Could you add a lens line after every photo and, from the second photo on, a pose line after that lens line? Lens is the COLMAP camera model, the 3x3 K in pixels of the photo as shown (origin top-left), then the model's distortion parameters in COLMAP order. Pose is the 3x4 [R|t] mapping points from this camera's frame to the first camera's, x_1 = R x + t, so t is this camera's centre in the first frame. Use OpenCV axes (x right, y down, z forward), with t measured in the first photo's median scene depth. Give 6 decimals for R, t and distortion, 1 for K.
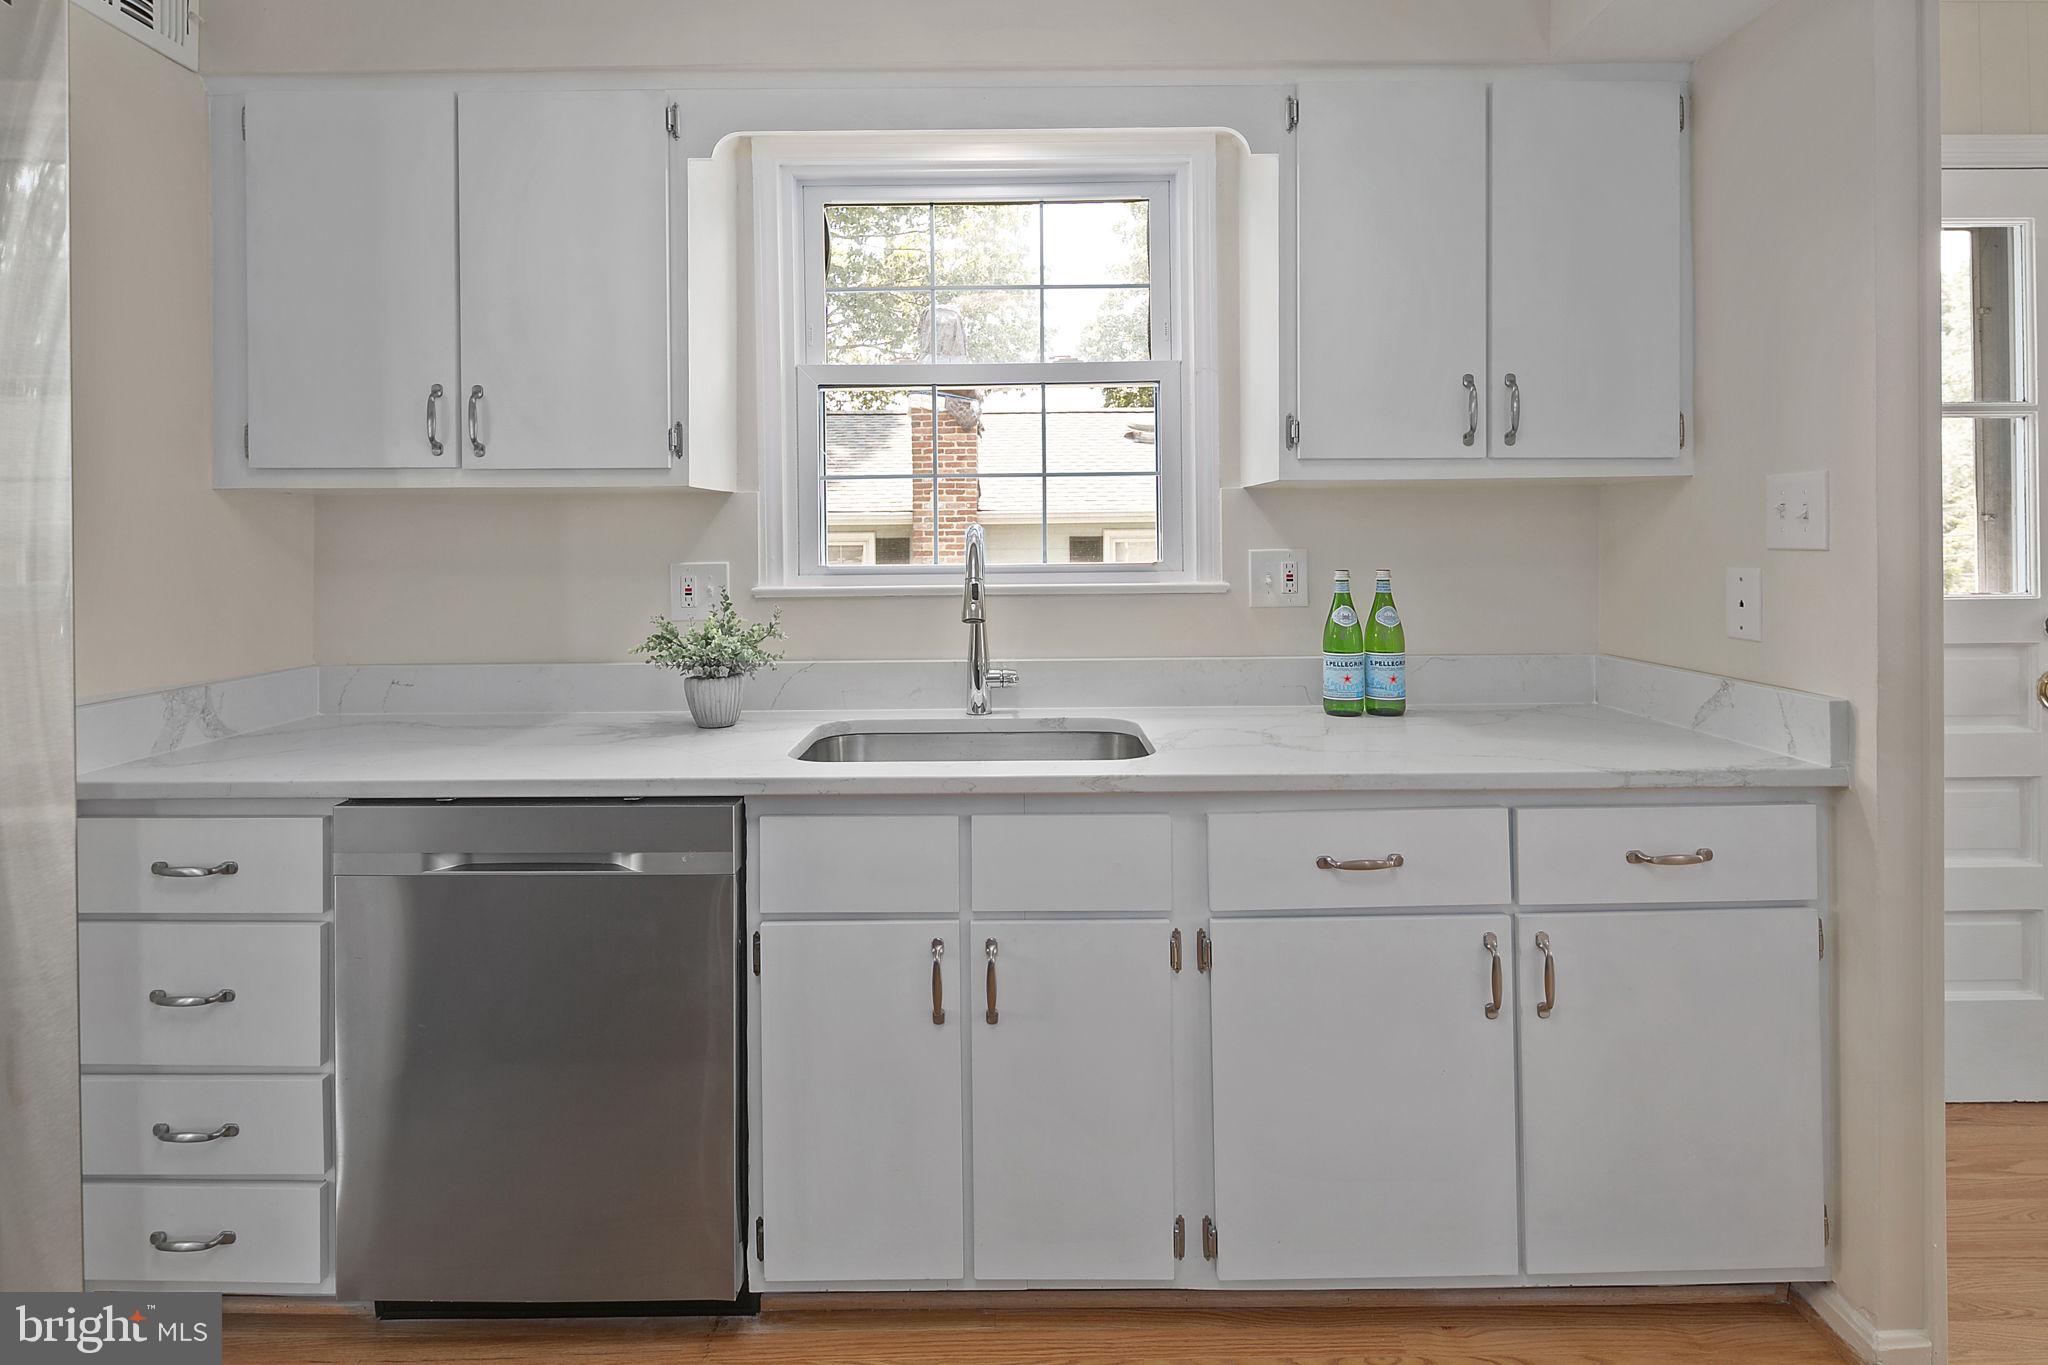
lens RADIAL K [[1007.1, 0, 1032.9], [0, 1007.1, 724.7], [0, 0, 1]] dist [0.001586, -0.000223]
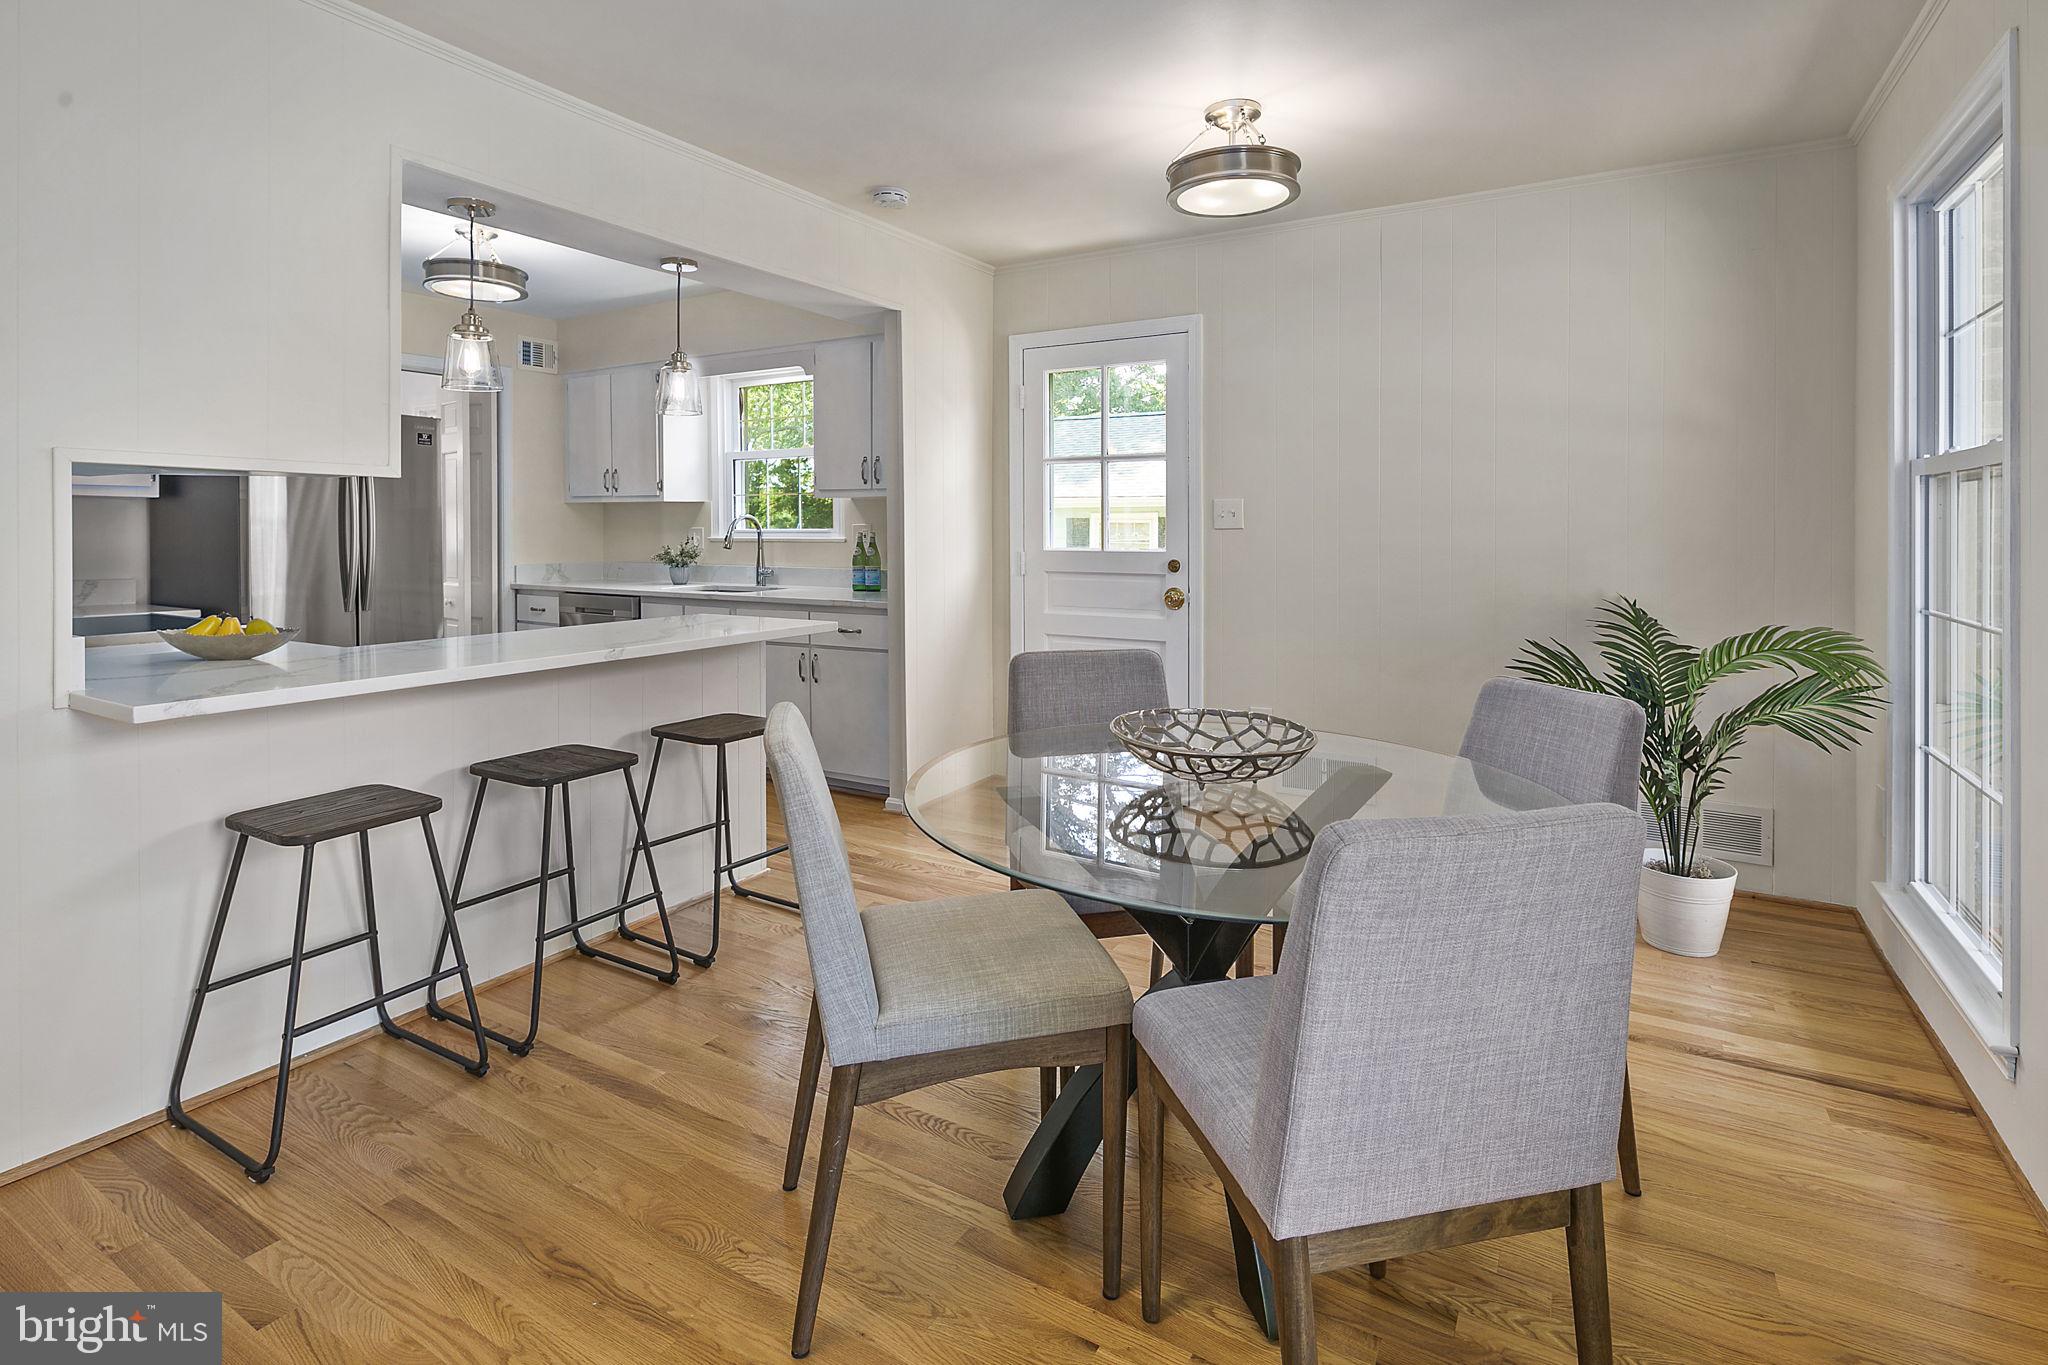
lens RADIAL K [[1031.6, 0, 1009.2], [0, 1031.6, 683.9], [0, 0, 1]] dist [-0.002115, -0.000676]
pose [[0.841558, 0.088963, -0.532790, 1.994170], [-0.100137, 0.994942, 0.007962, 0.160333], [0.530803, 0.046652, 0.846210, -0.931945]]
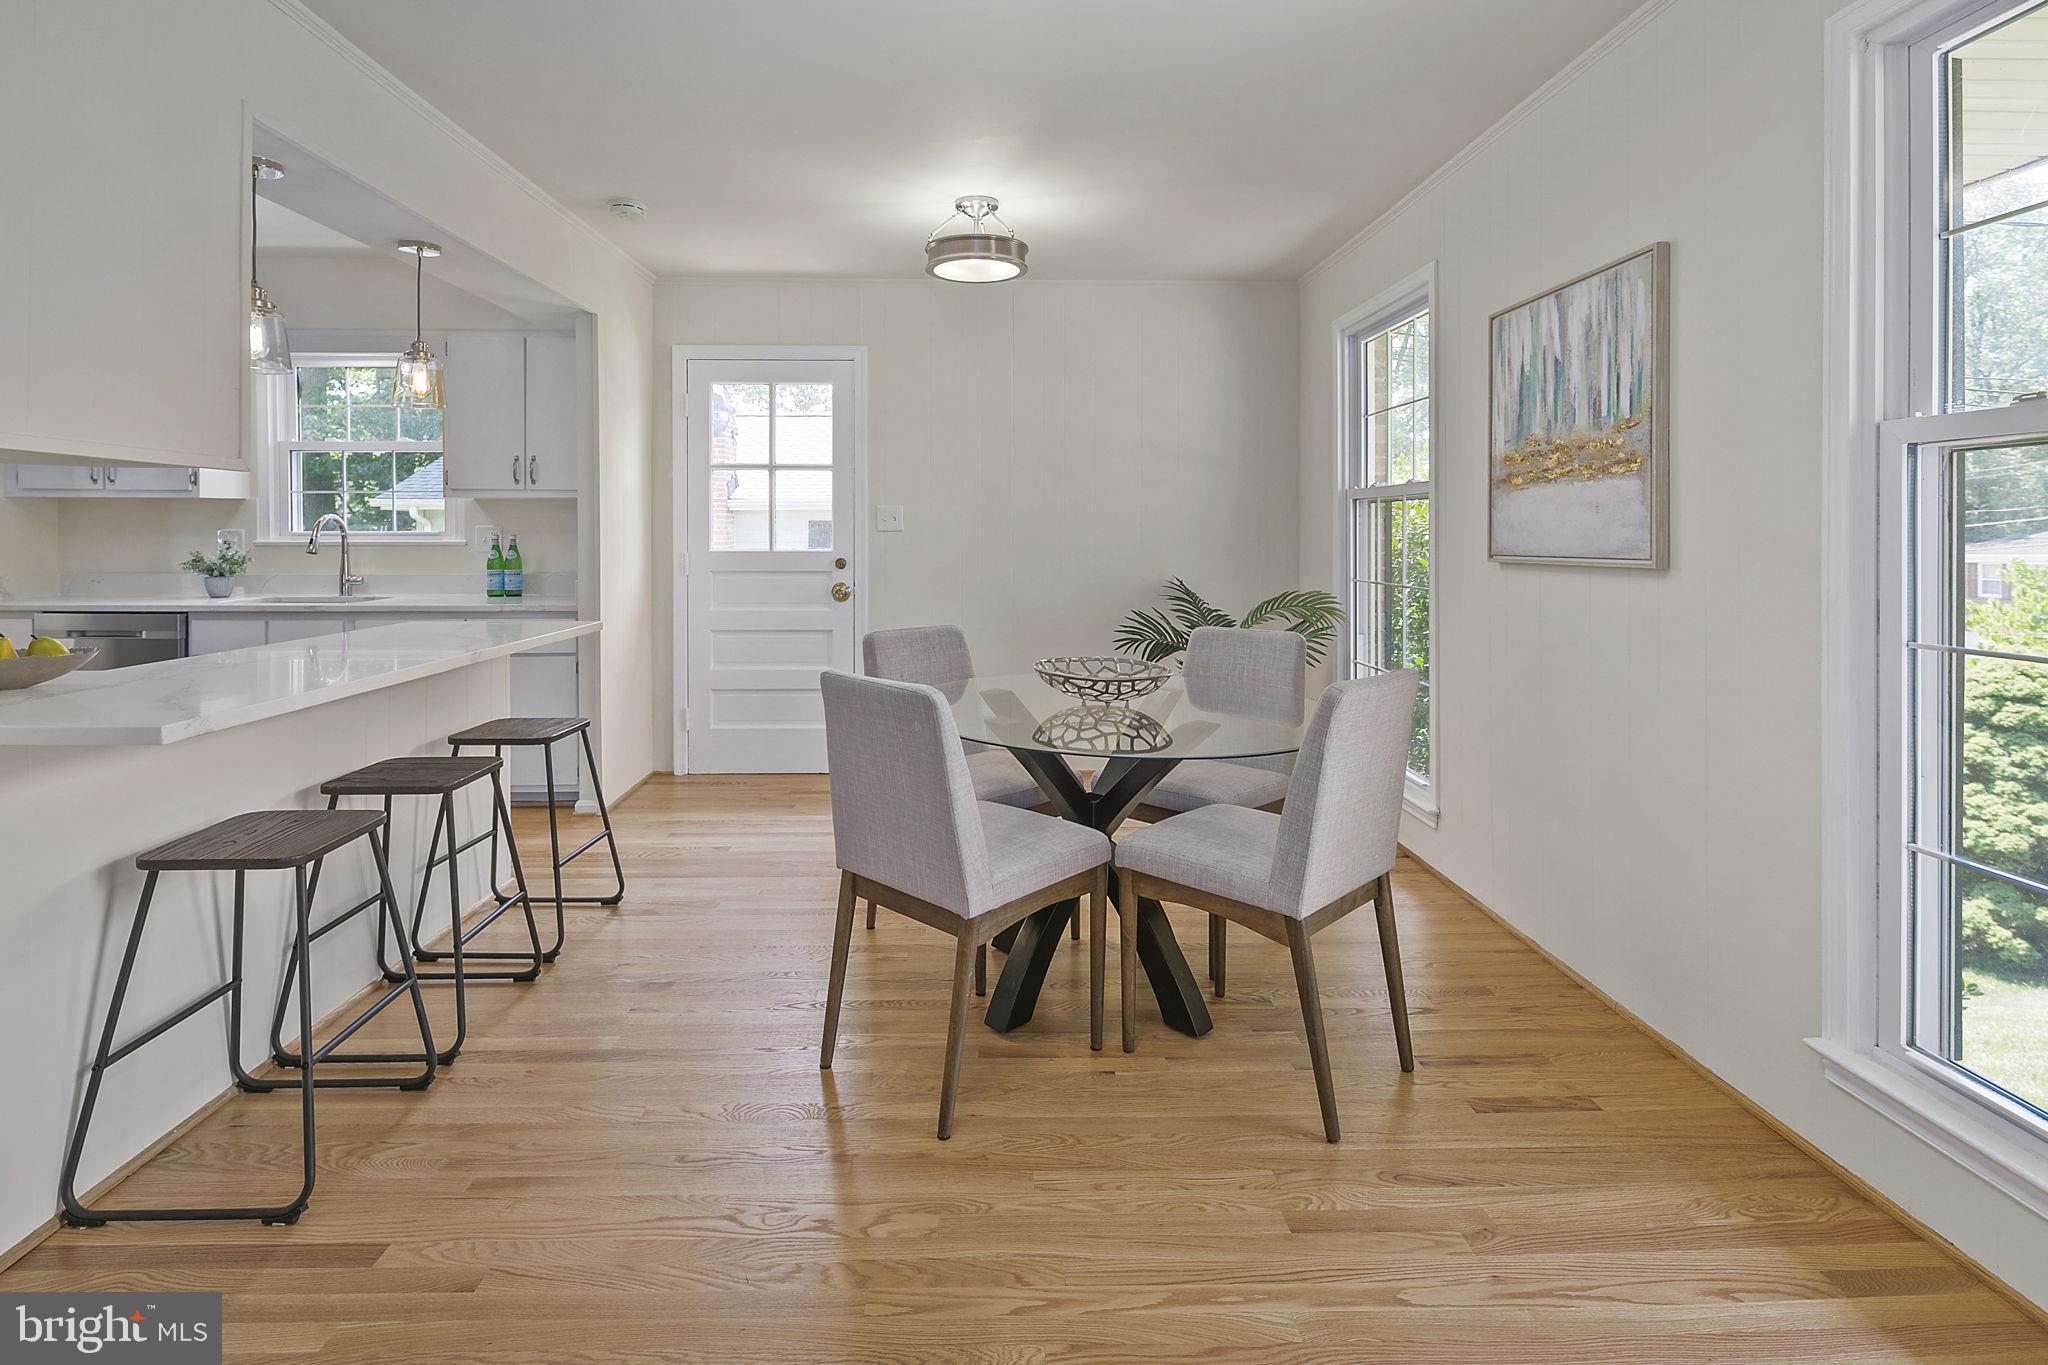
lens RADIAL K [[1007.1, 0, 1032.9], [0, 1007.1, 724.7], [0, 0, 1]] dist [0.001586, -0.000223]
pose [[0.999931, 0.006654, 0.009679, 1.549836], [-0.006783, 0.999888, 0.013310, 0.252316], [-0.009589, -0.013375, 0.999865, -1.380145]]
